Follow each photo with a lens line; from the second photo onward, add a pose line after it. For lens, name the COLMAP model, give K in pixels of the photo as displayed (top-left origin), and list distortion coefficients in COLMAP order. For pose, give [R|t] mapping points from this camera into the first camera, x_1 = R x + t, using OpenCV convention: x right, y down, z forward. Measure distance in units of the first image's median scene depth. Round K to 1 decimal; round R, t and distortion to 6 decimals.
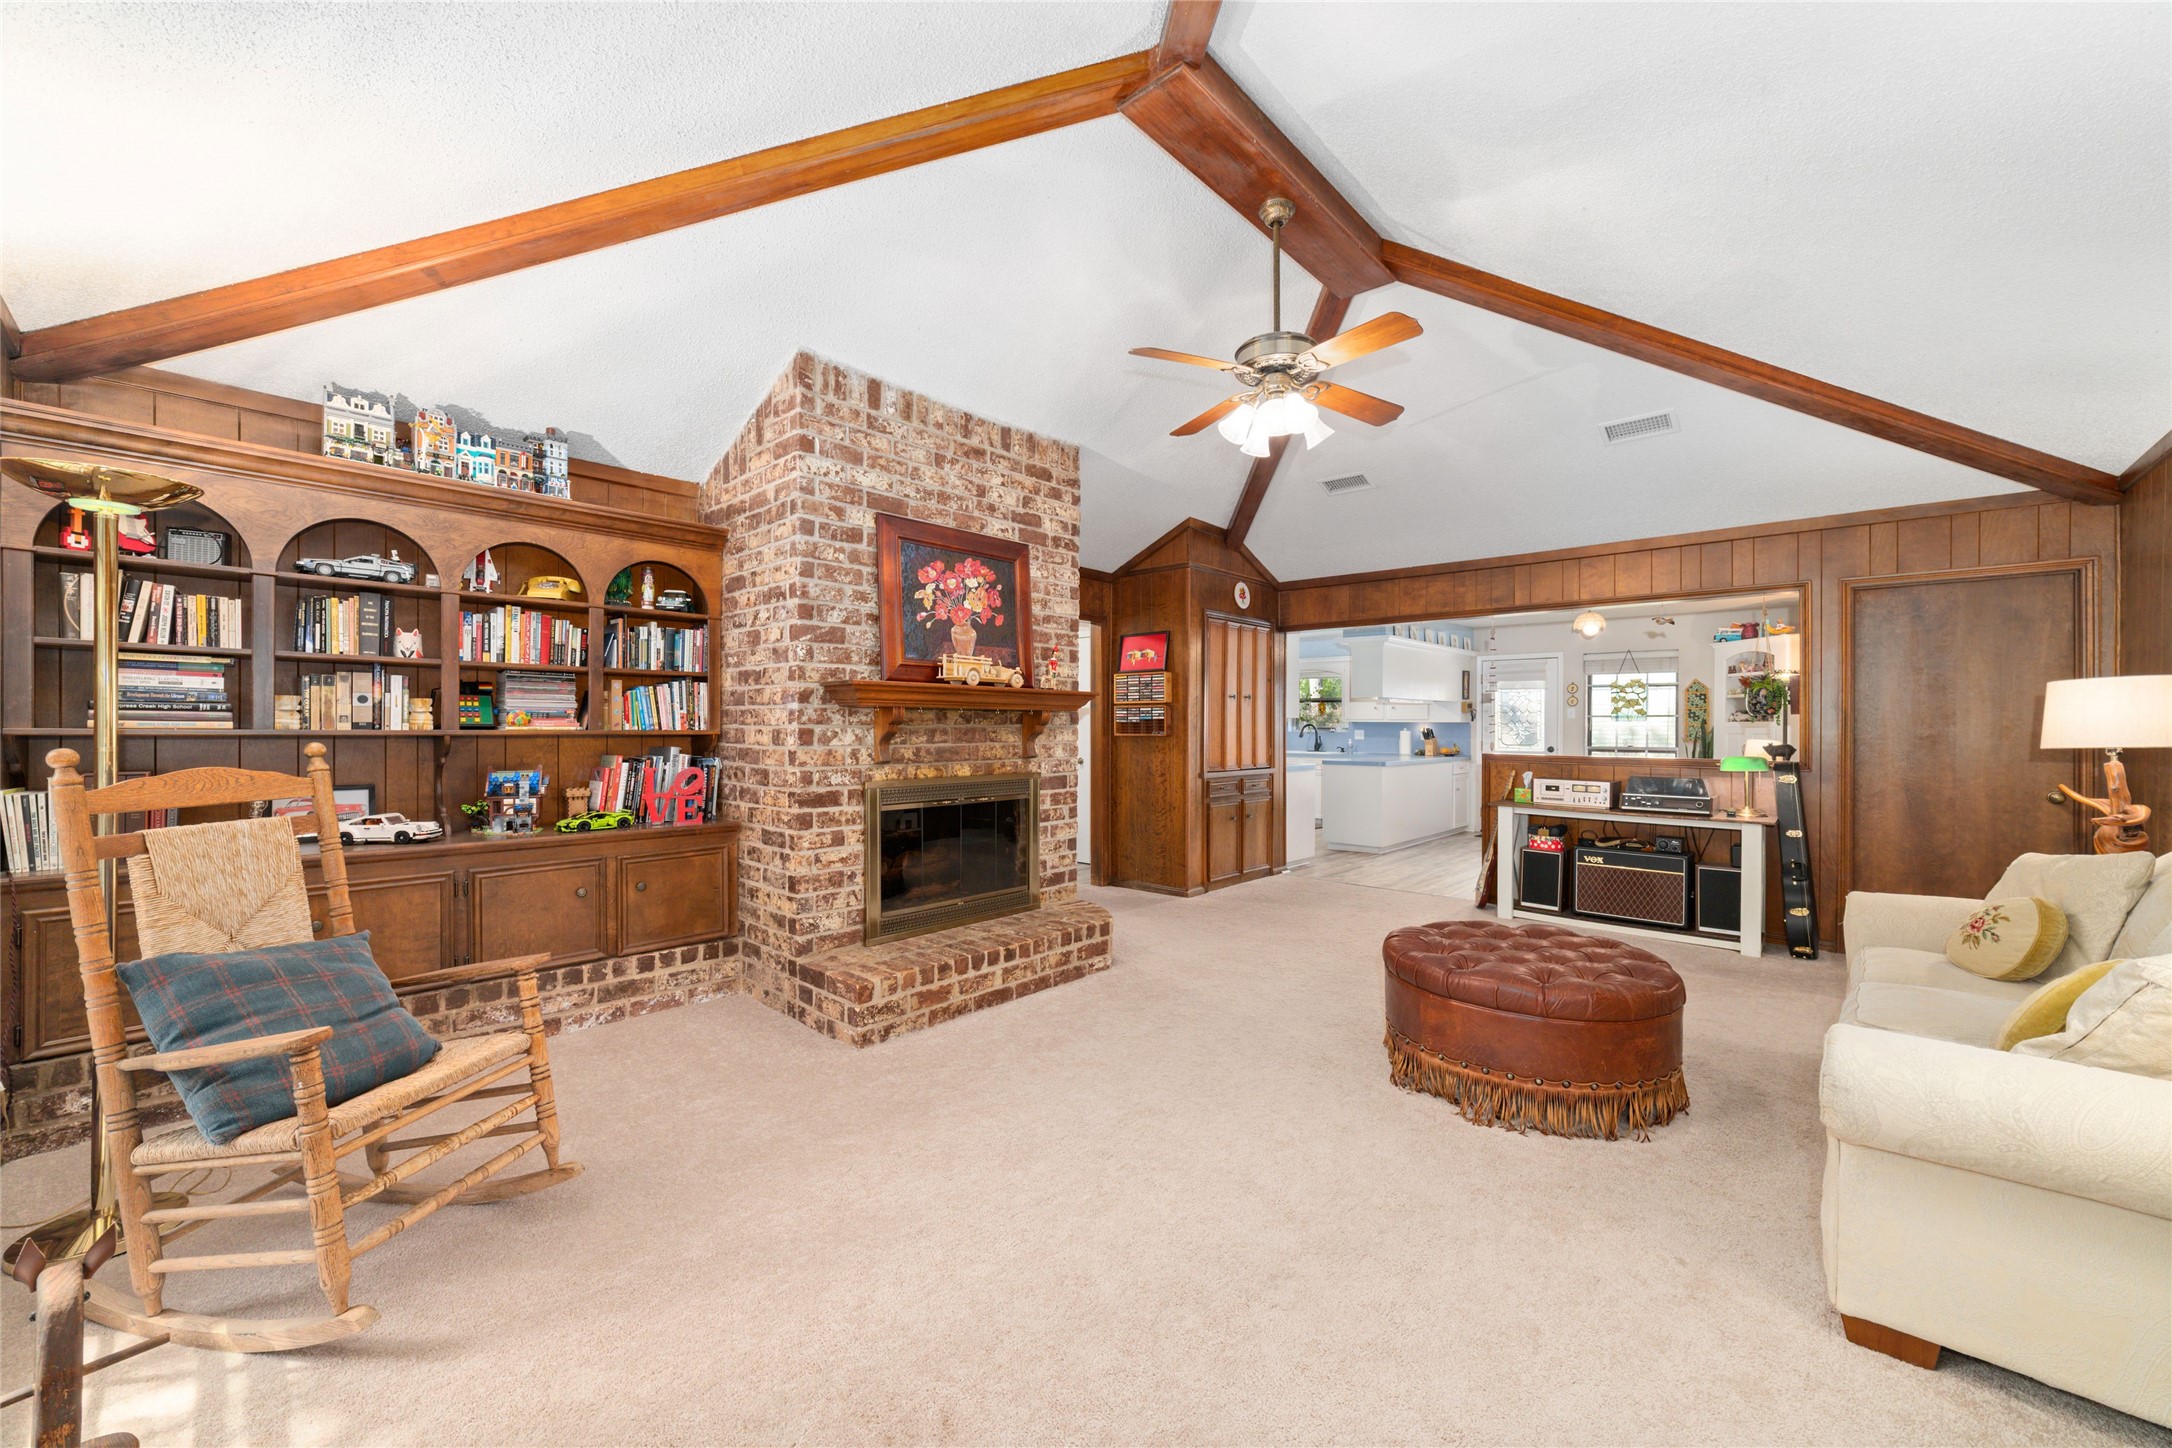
lens RADIAL K [[842.1, 0, 1085.4], [0, 842.1, 727.4], [0, 0, 1]] dist [-0.017029, 0.003785]
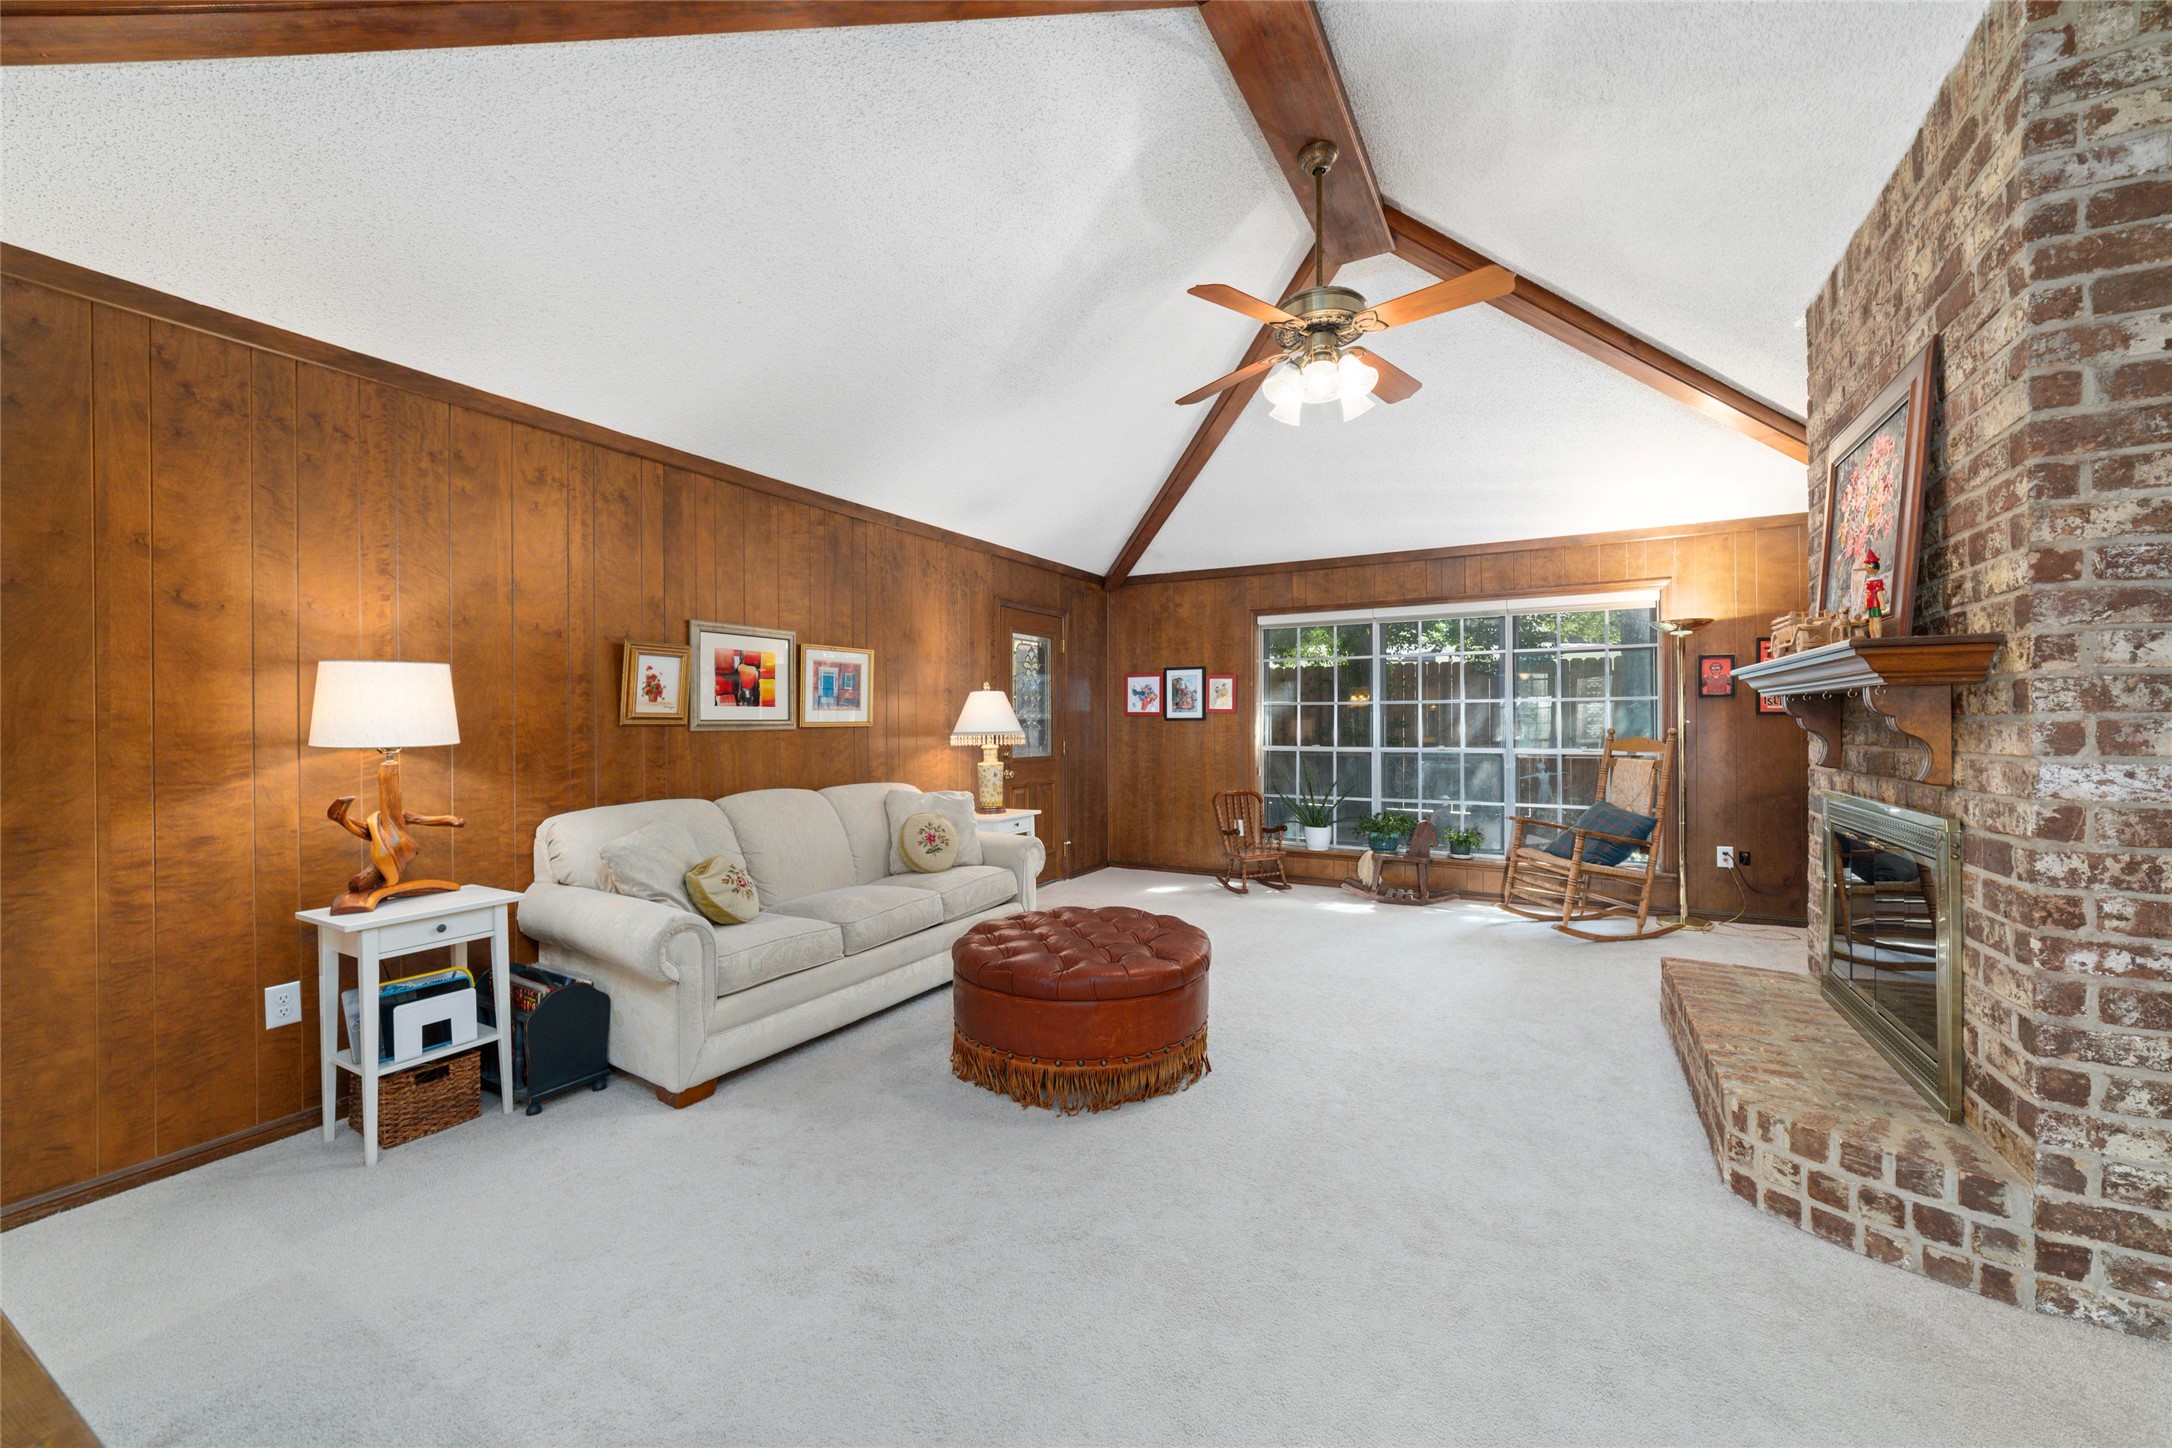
lens RADIAL K [[842.1, 0, 1094.0], [0, 842.1, 720.8], [0, 0, 1]] dist [-0.017029, 0.003785]
pose [[-0.971400, -0.002296, -0.237438, 0.547968], [-0.002556, 0.999996, 0.000785, 0.000997], [0.237435, 0.001370, -0.971402, 1.457638]]
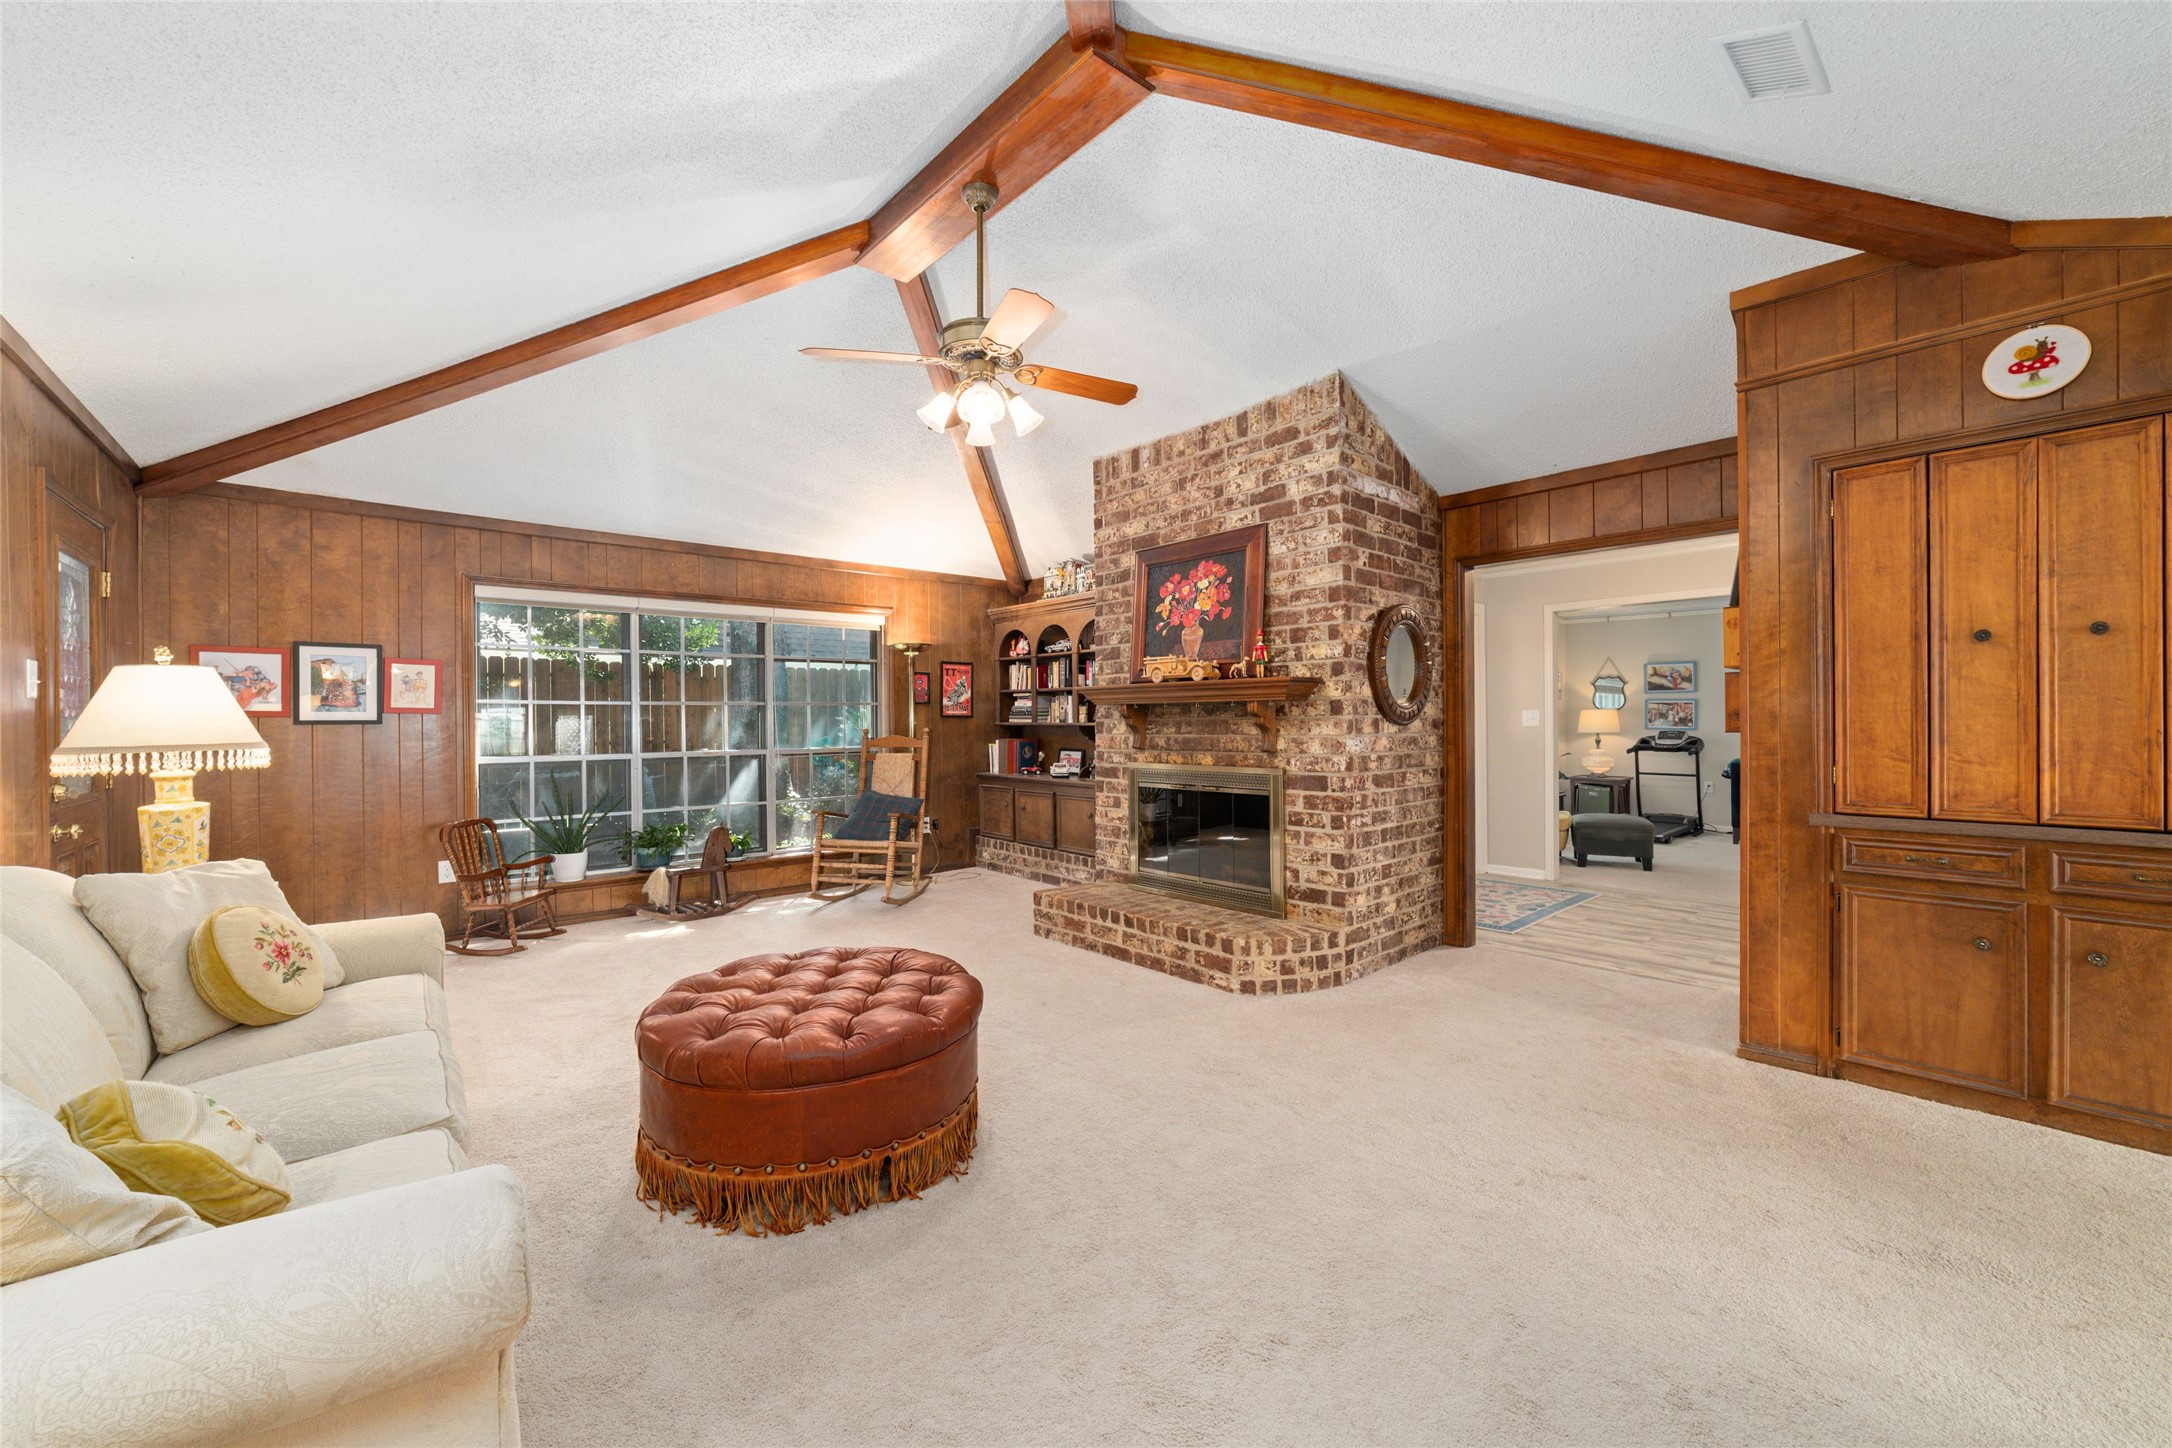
lens RADIAL K [[842.1, 0, 1093.4], [0, 842.1, 725.8], [0, 0, 1]] dist [-0.017029, 0.003785]
pose [[-0.099406, 0.001497, -0.995046, 0.951025], [0.004015, 0.999991, 0.001104, 0.005962], [0.995039, -0.003885, -0.099411, 0.978969]]
